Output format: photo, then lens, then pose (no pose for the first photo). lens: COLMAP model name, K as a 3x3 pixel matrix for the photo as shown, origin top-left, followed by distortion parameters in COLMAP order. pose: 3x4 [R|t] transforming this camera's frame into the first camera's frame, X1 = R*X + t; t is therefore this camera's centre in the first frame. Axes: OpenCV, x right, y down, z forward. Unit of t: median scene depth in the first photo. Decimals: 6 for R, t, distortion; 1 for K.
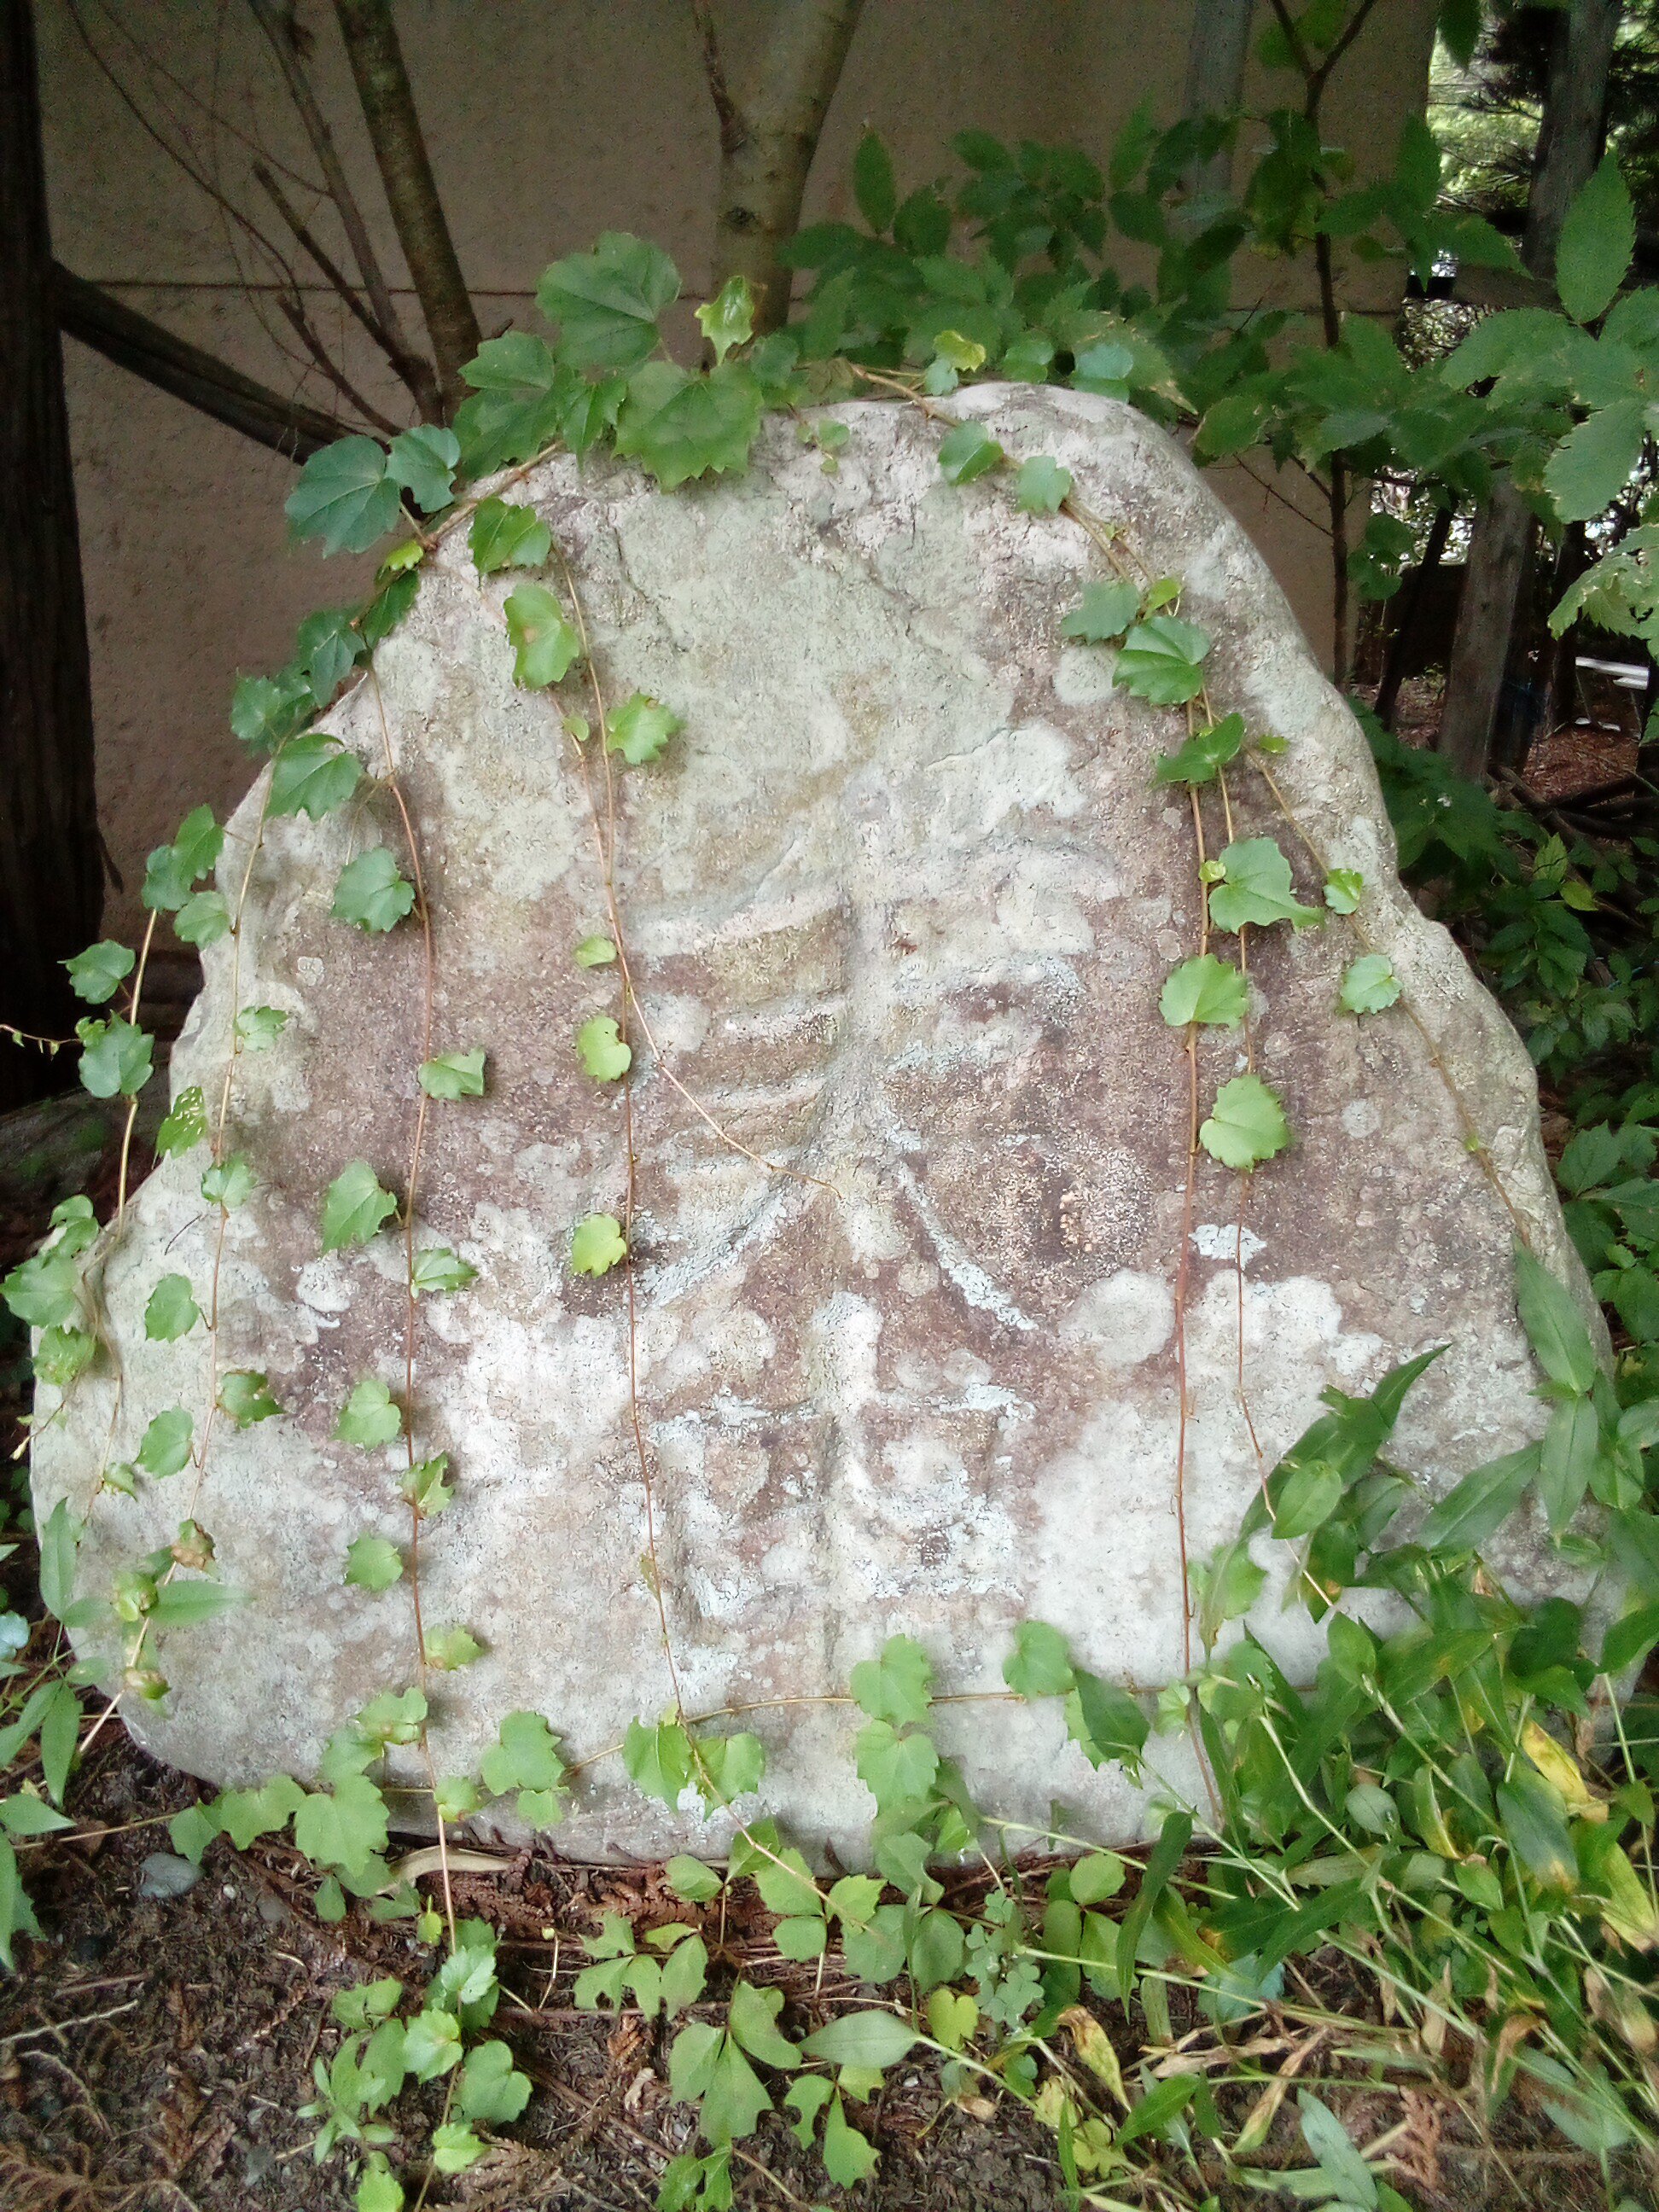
lens RADIAL K [[1673.0, 0, 829.5], [0, 1673.0, 1106.0], [0, 0, 1]] dist [0.050008, -0.148753]
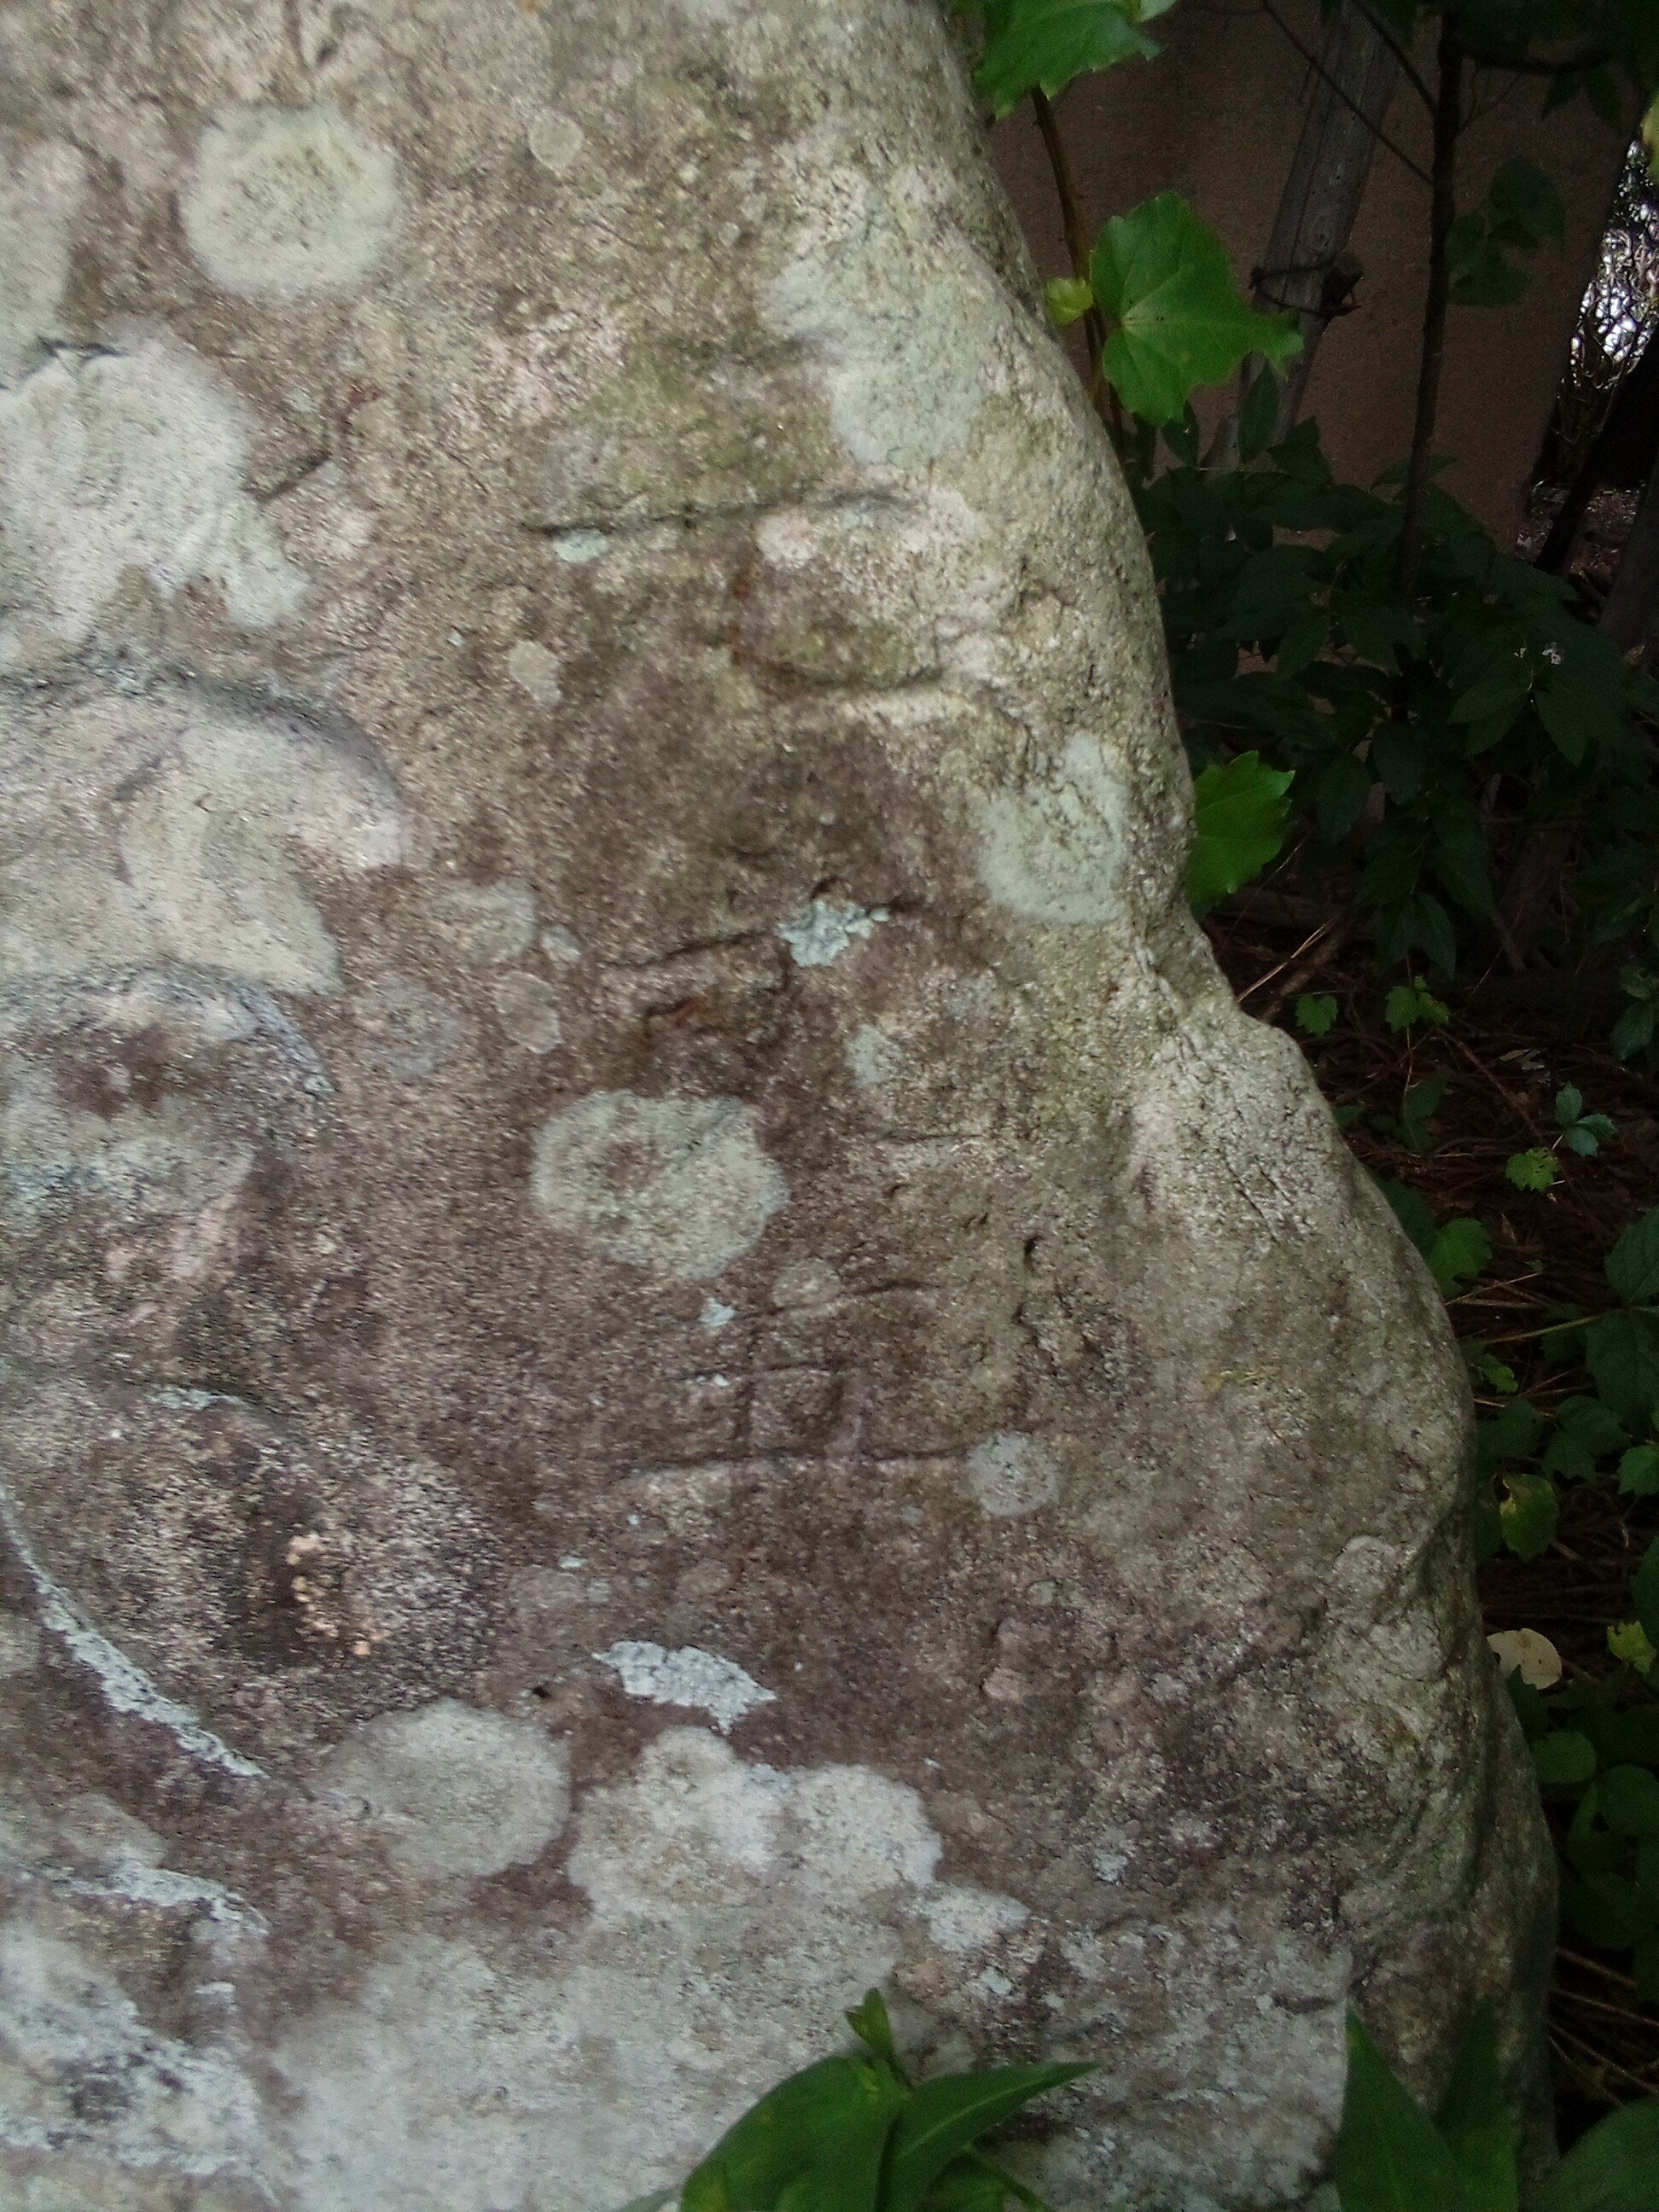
lens RADIAL K [[1791.6, 0, 829.5], [0, 1791.6, 1106.0], [0, 0, 1]] dist [0.053820, -0.112246]
pose [[0.989995, 0.139514, -0.021111, 0.266406], [-0.135523, 0.981806, 0.133002, -0.130850], [0.039282, -0.128810, 0.990891, 0.571792]]
